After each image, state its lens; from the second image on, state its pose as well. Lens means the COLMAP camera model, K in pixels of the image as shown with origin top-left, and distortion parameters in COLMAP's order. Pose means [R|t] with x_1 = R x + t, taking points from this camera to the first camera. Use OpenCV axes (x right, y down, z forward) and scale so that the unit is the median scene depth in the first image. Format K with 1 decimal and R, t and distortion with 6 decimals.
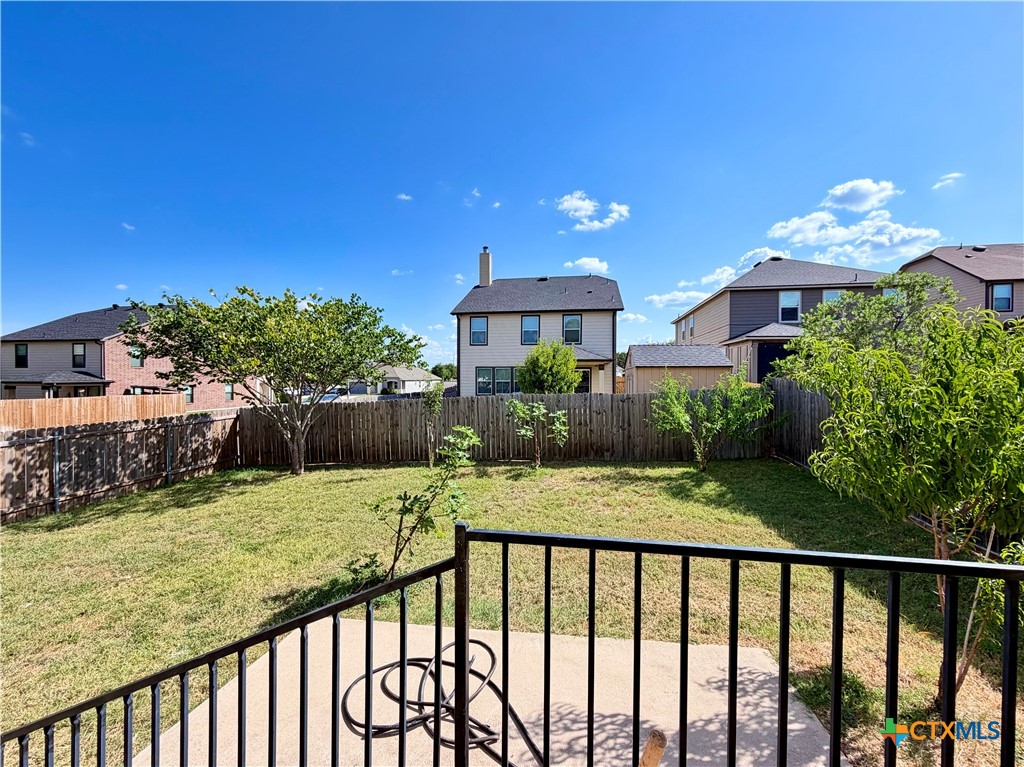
lens RADIAL K [[416.5, 0, 515.1], [0, 416.5, 383.4], [0, 0, 1]] dist [0.001487, 0.000099]
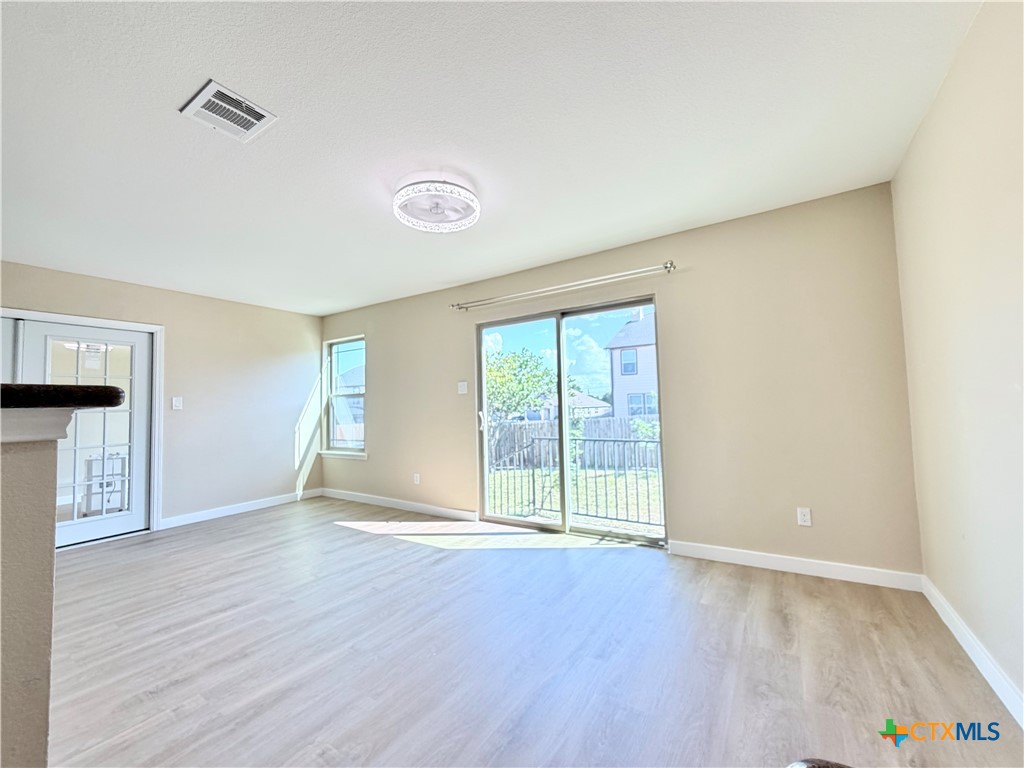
lens RADIAL K [[408.7, 0, 513.4], [0, 408.7, 383.6], [0, 0, 1]] dist [0.000568, 0.000188]
pose [[0.914441, -0.049810, -0.401642, 0.138887], [0.023000, 0.997190, -0.071301, 0.008147], [0.404065, 0.055963, 0.913017, -0.290098]]
